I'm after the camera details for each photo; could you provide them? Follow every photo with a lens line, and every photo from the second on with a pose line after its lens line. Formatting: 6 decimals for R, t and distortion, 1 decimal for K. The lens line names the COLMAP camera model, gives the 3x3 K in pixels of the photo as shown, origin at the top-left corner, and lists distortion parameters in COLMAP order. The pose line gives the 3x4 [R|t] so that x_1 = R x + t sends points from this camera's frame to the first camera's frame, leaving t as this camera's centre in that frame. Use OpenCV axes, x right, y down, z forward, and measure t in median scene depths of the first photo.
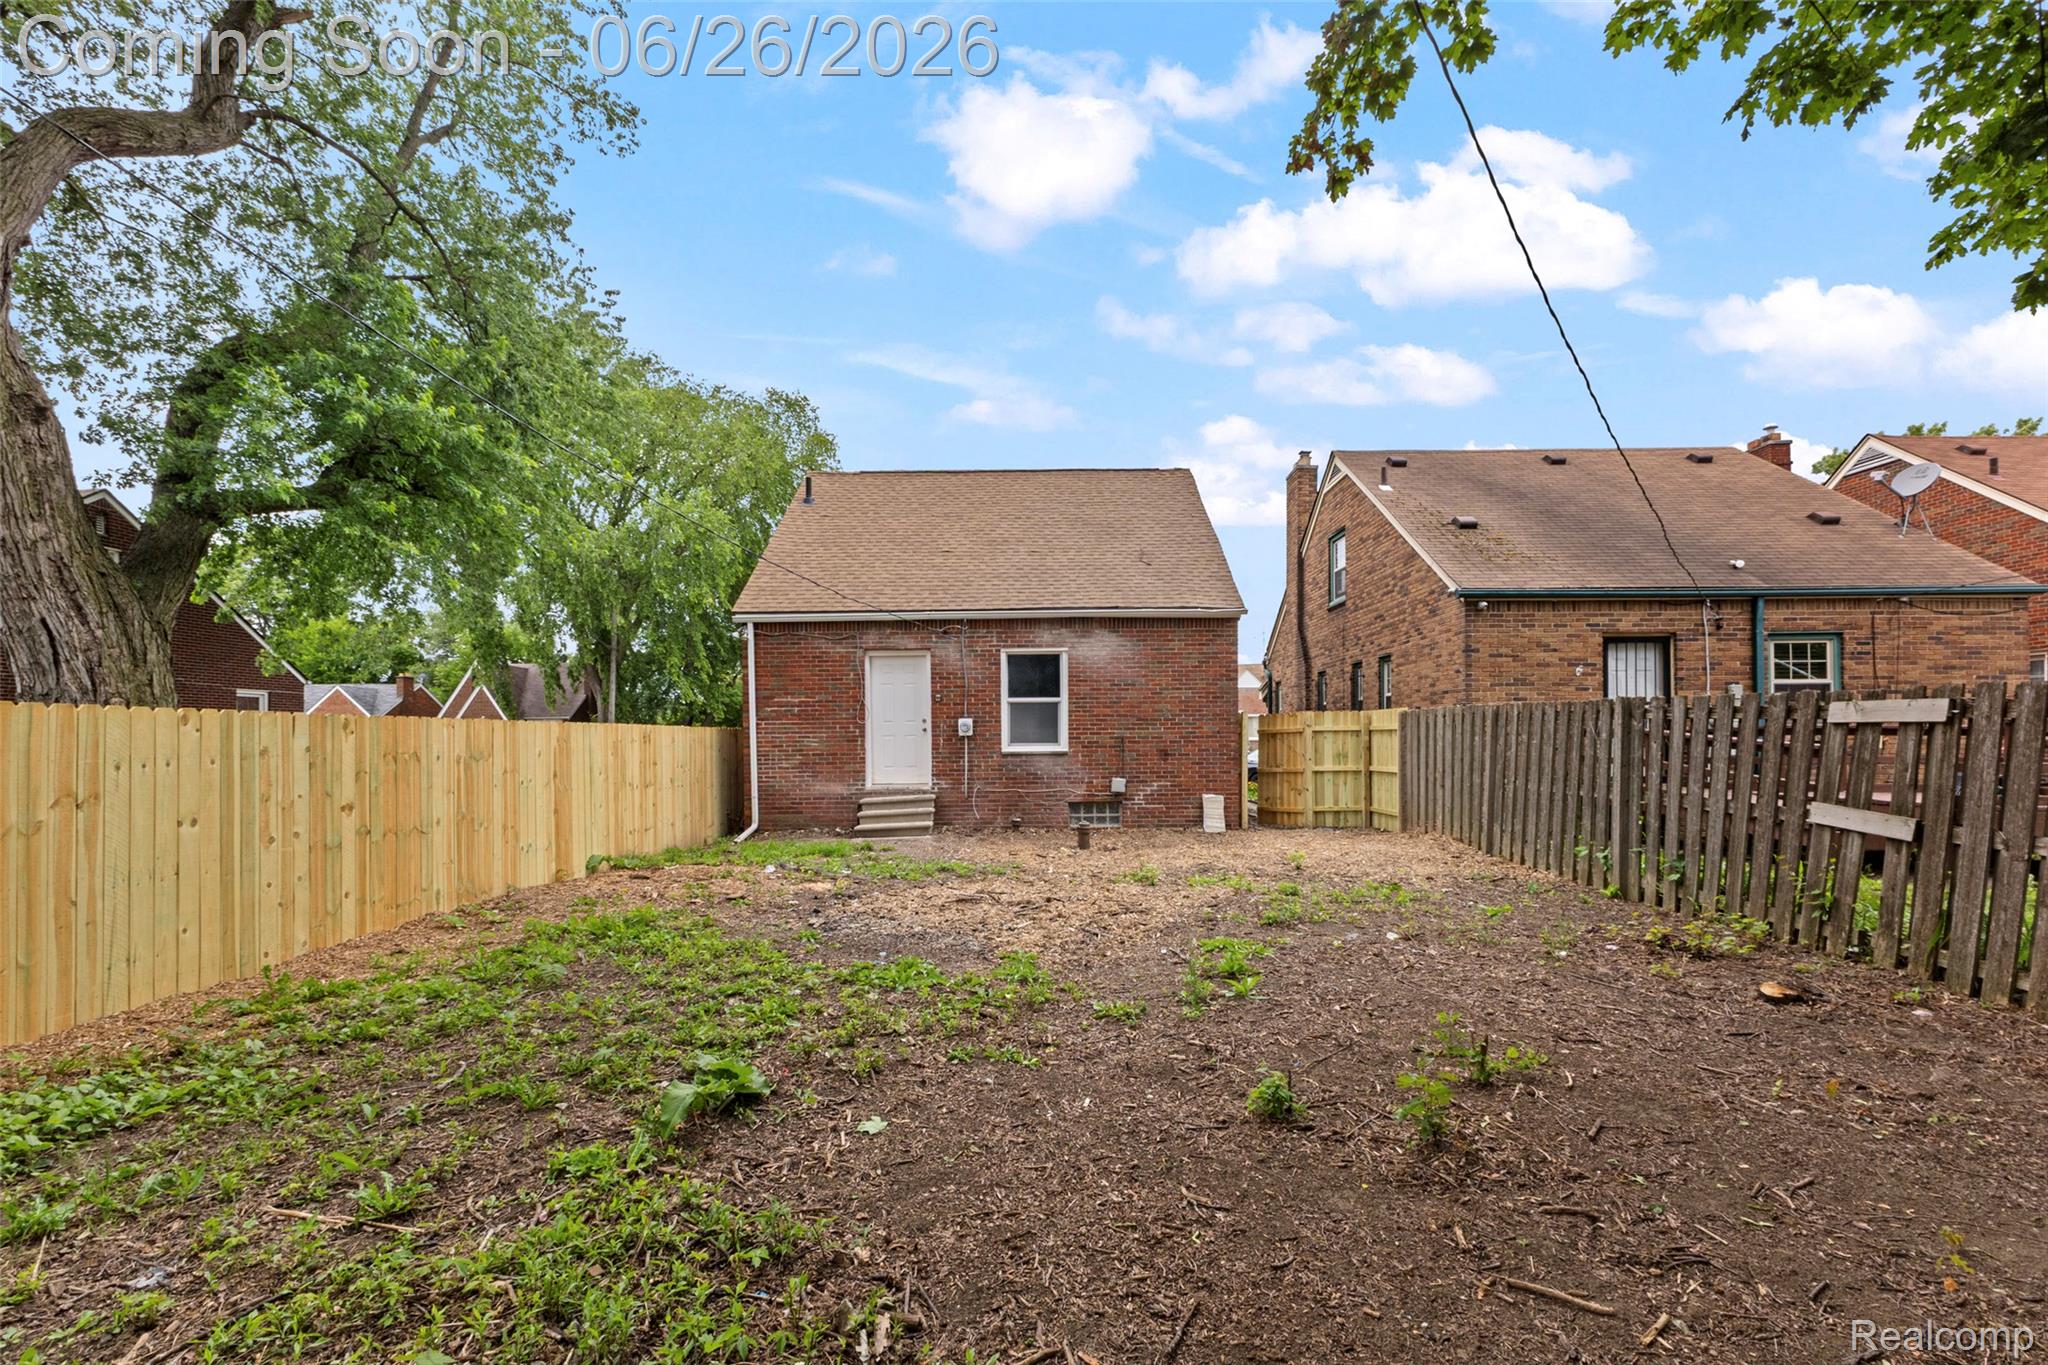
lens RADIAL K [[895.0, 0, 1066.5], [0, 895.0, 731.0], [0, 0, 1]] dist [0.010749, -0.000223]
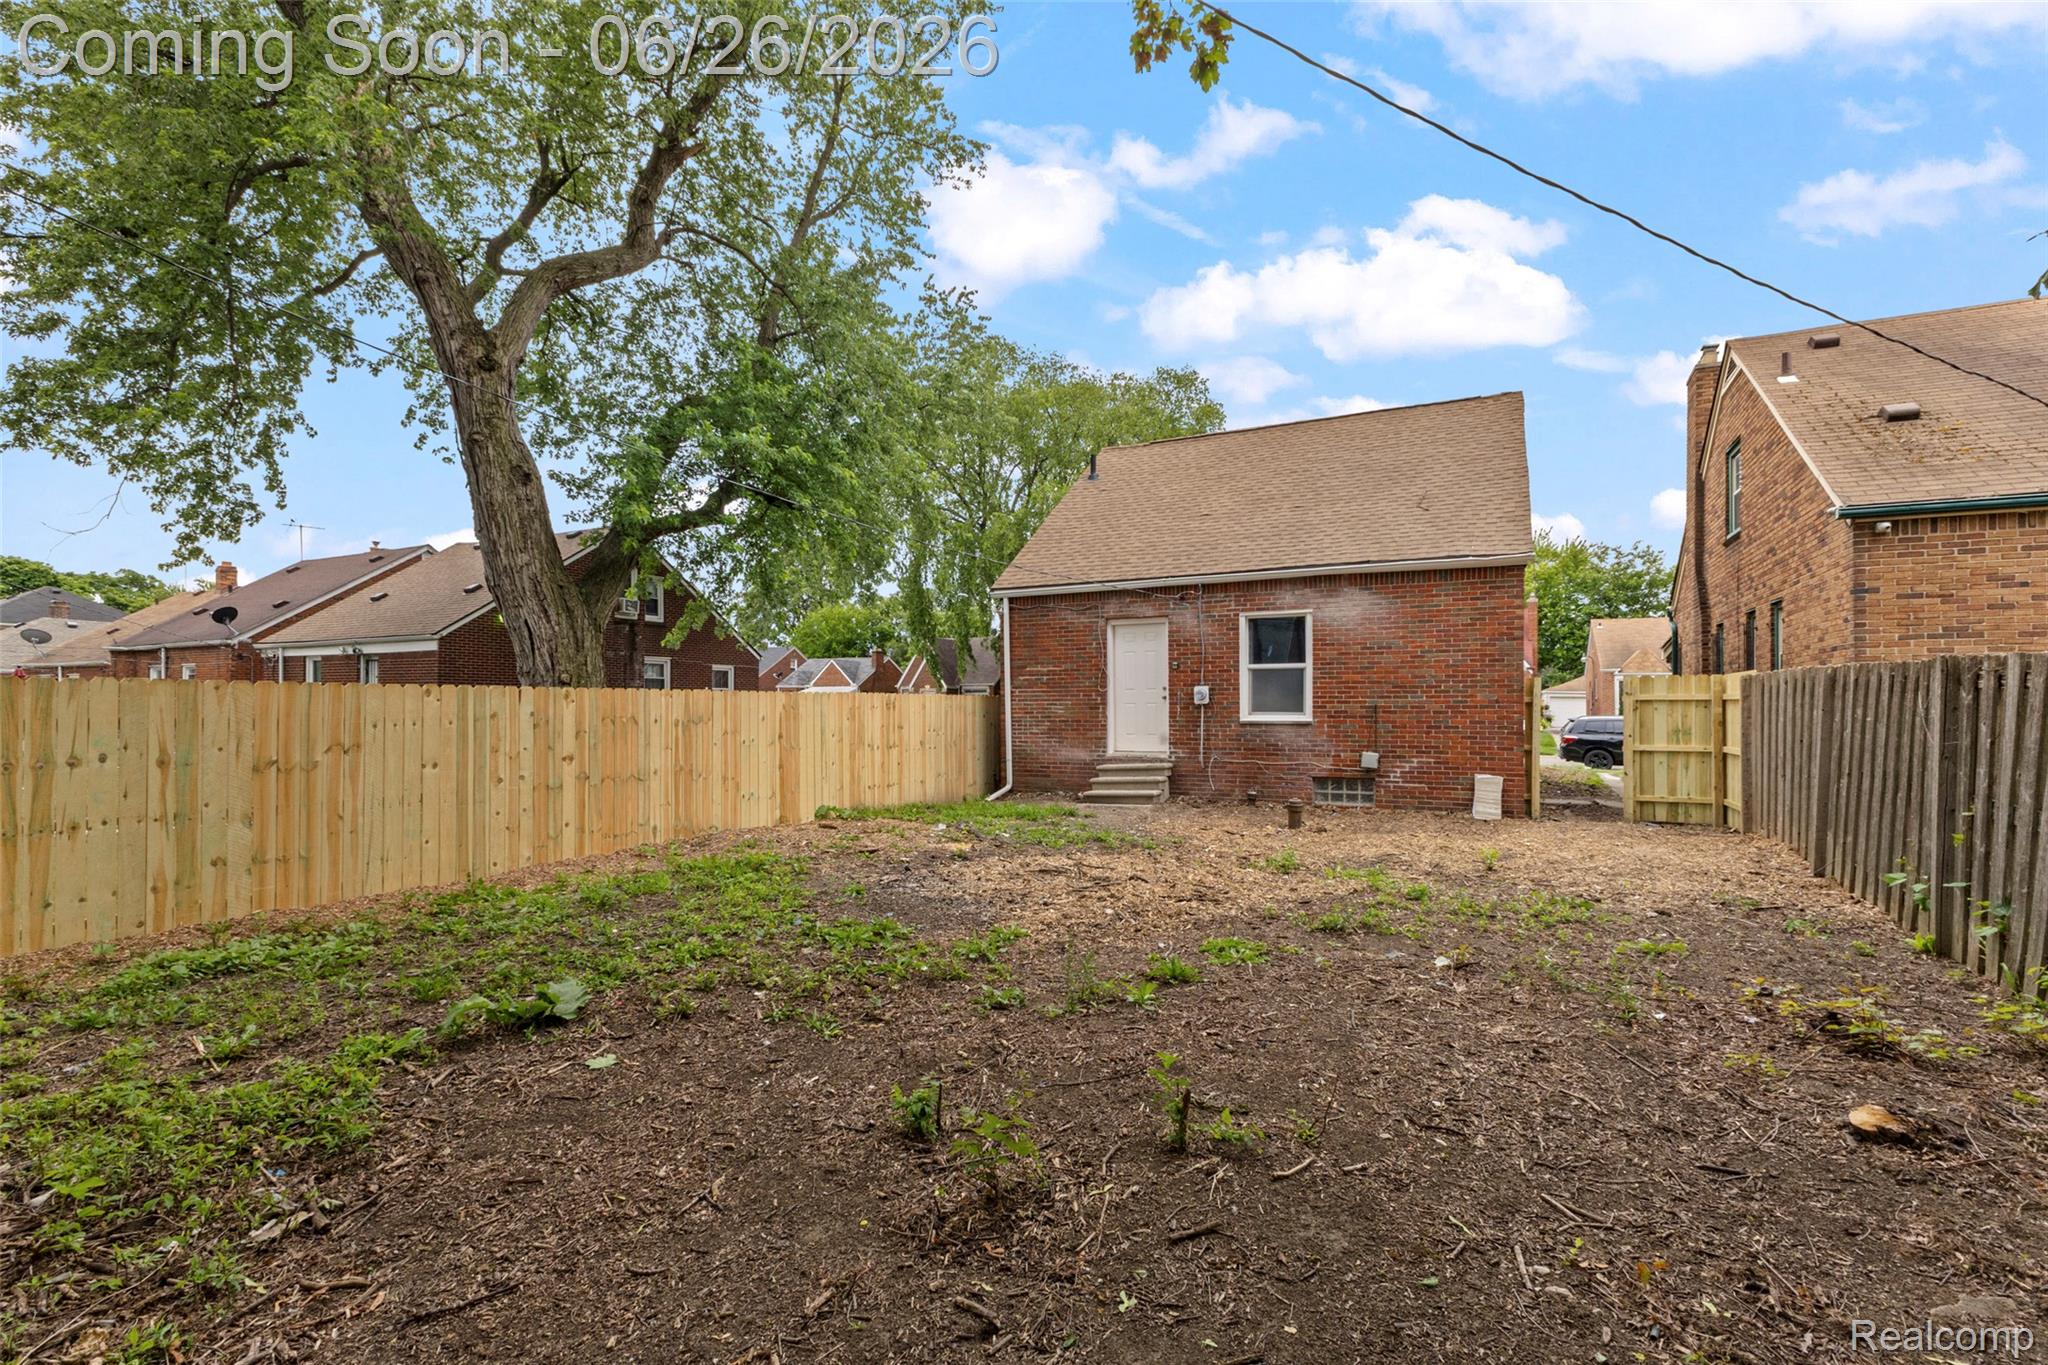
lens RADIAL K [[895.0, 0, 1028.6], [0, 895.0, 693.5], [0, 0, 1]] dist [0.010749, -0.000223]
pose [[0.898953, 0.001028, -0.438045, 0.144510], [-0.002387, 0.999994, -0.002552, -0.002957], [0.438040, 0.003339, 0.898950, 0.044189]]
